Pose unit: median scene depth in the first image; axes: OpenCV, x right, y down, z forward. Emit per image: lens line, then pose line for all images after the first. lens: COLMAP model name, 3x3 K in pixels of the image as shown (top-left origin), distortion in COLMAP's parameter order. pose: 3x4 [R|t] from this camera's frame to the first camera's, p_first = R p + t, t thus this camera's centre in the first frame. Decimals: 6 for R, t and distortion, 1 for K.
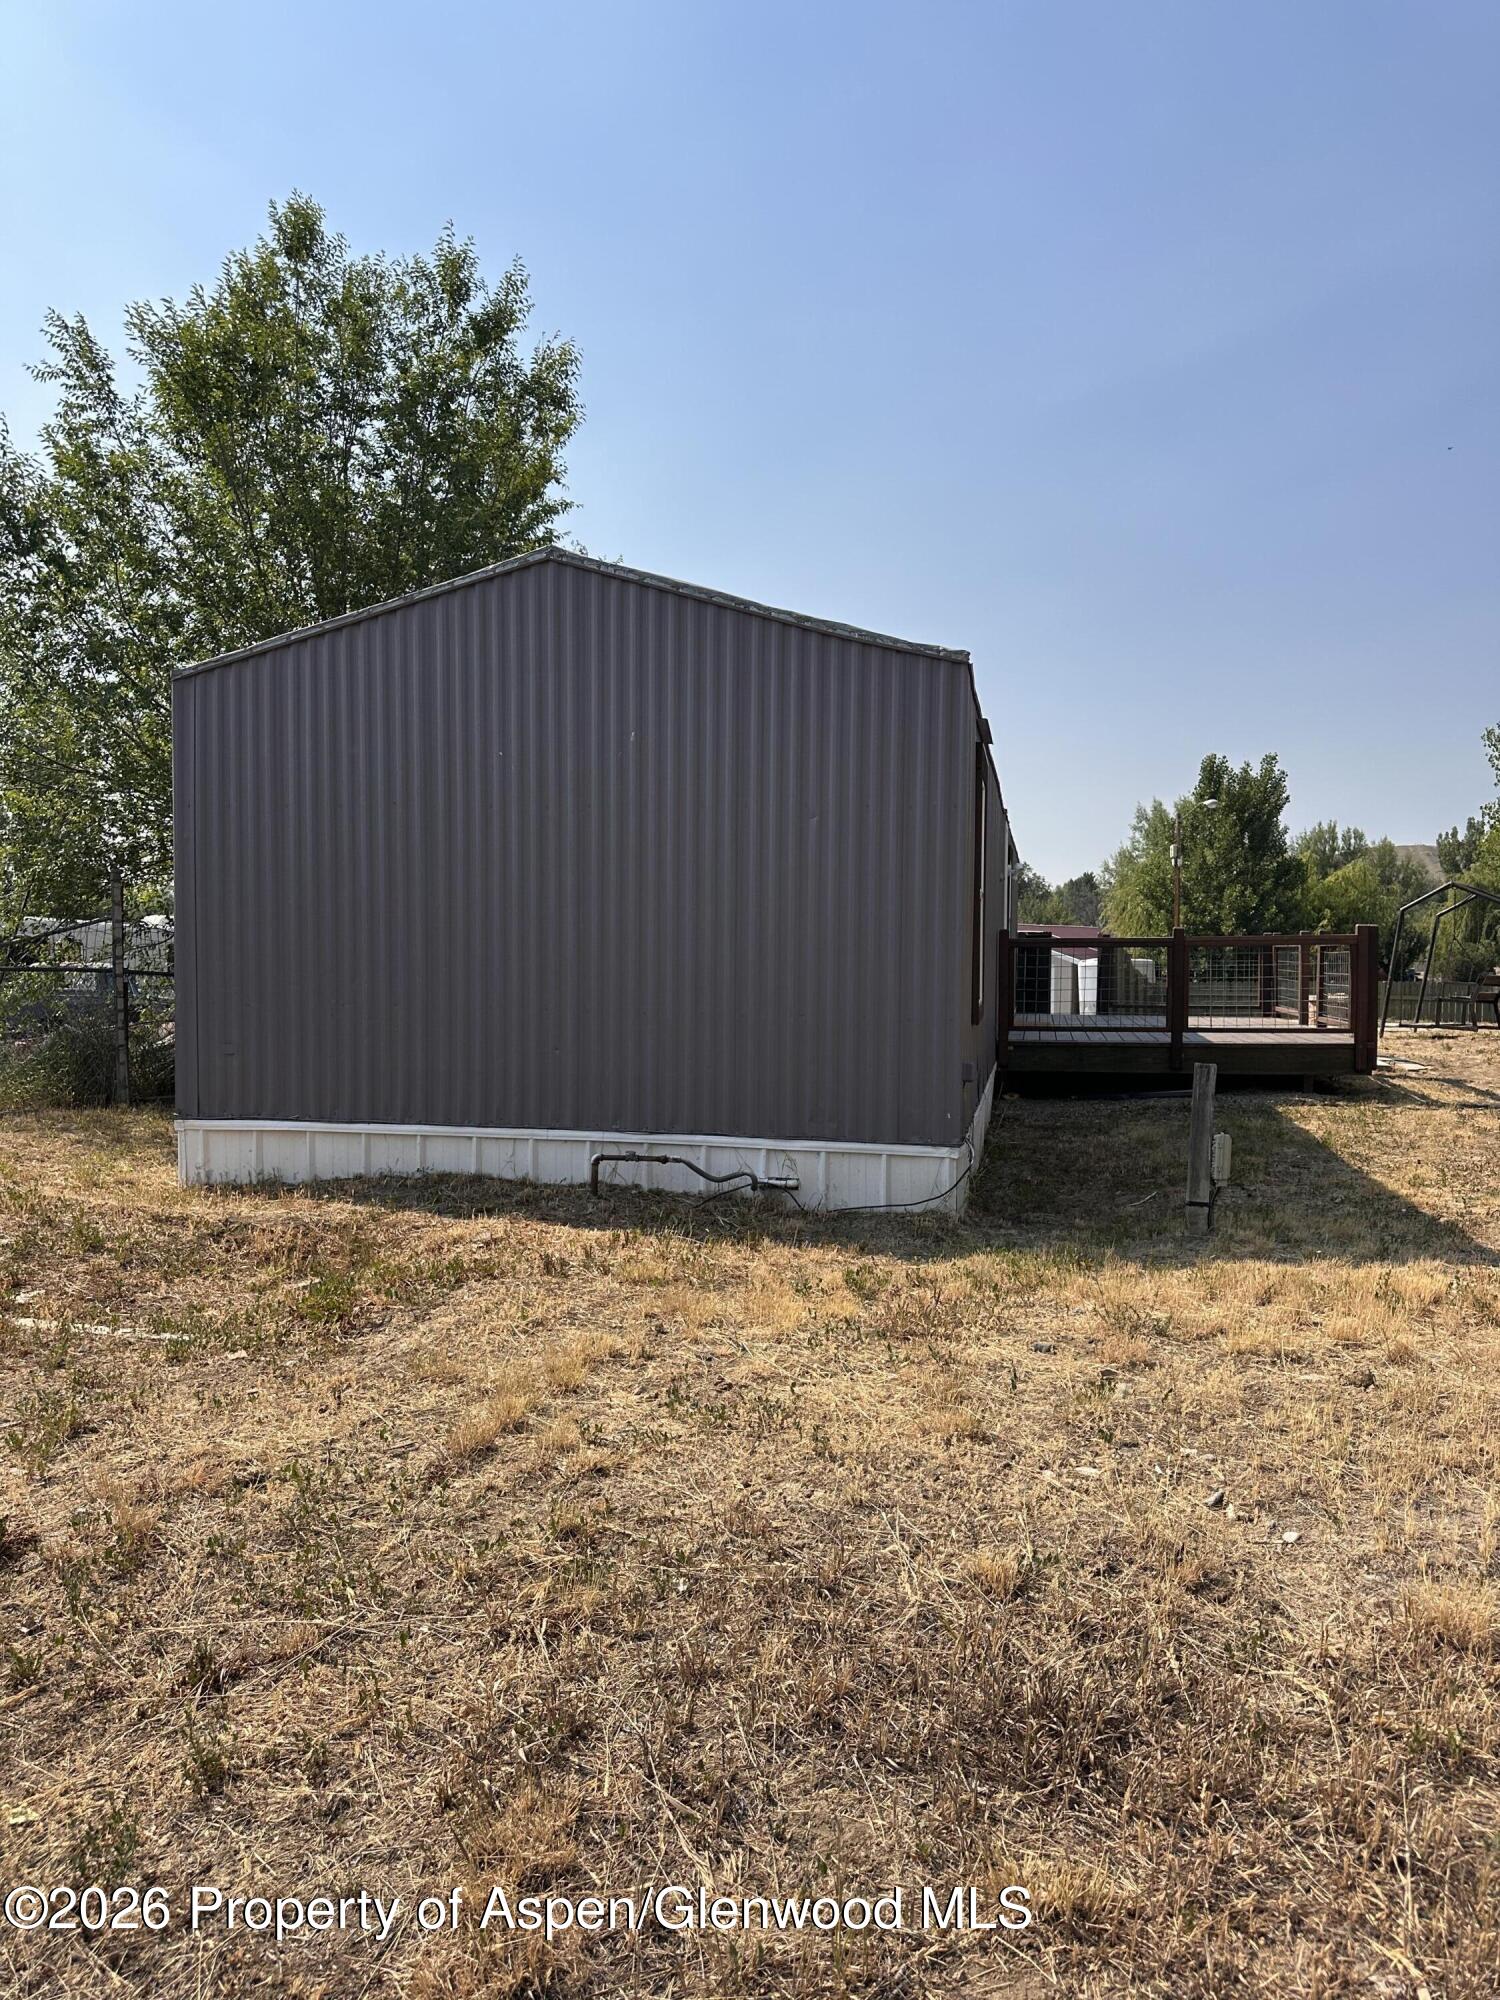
lens RADIAL K [[1413.6, 0, 752.9], [0, 1413.6, 1007.3], [0, 0, 1]] dist [0.031331, -0.024523]
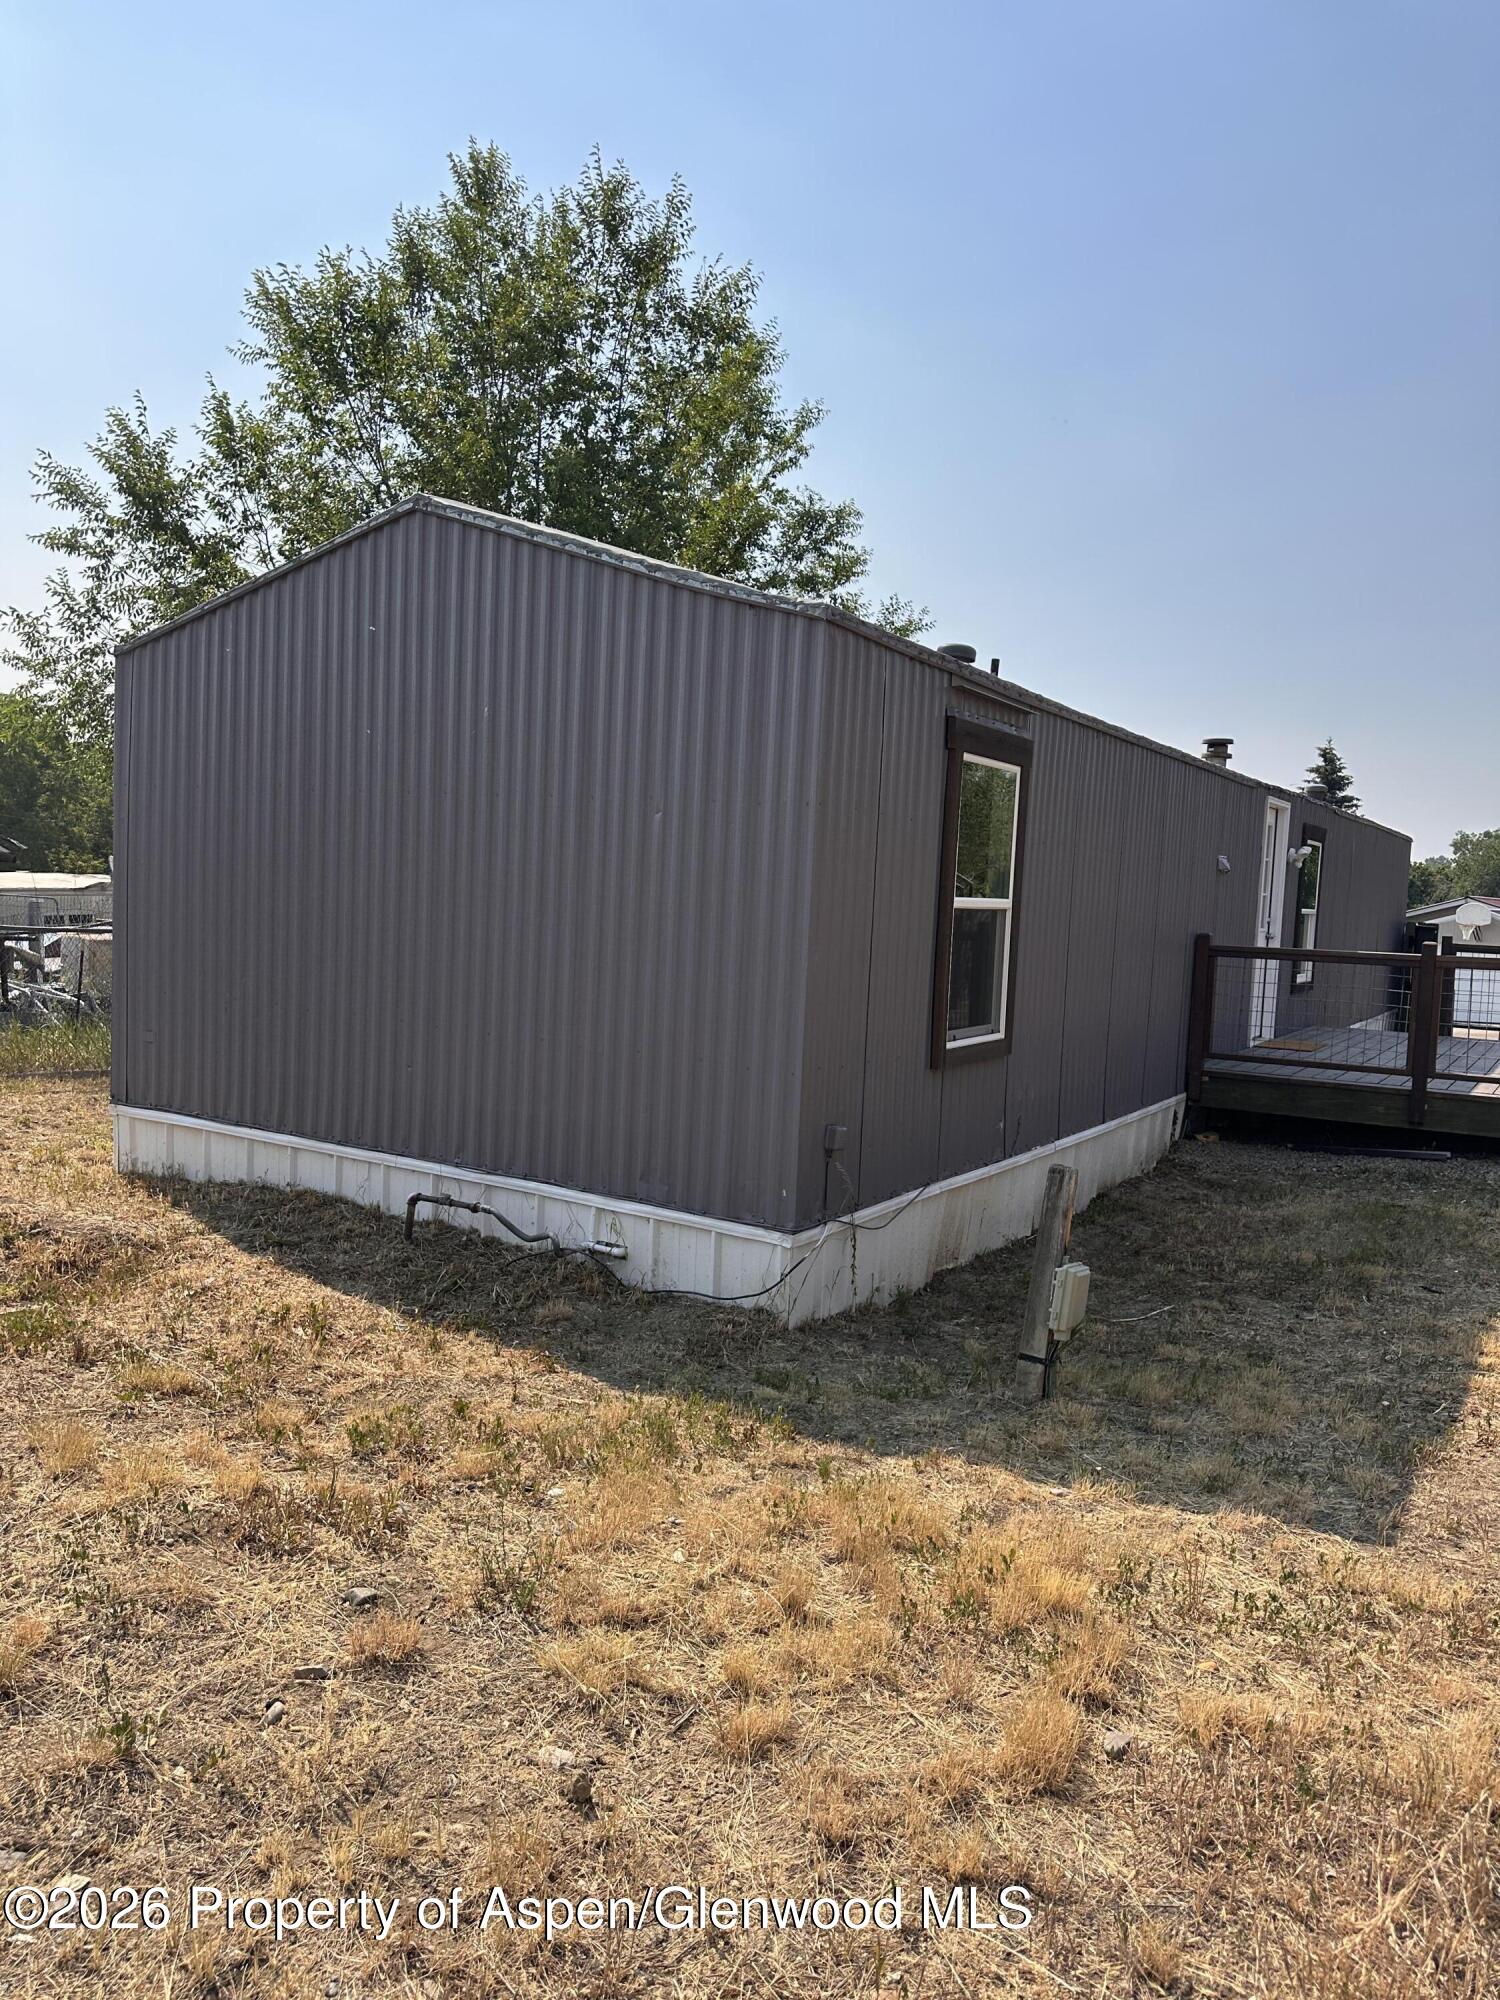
lens RADIAL K [[1413.6, 0, 752.9], [0, 1413.6, 1007.3], [0, 0, 1]] dist [0.031331, -0.024523]
pose [[0.938172, 0.061547, -0.340654, 0.347677], [-0.051240, 0.997918, 0.039180, -0.051308], [0.342356, -0.019303, 0.939372, 0.229260]]
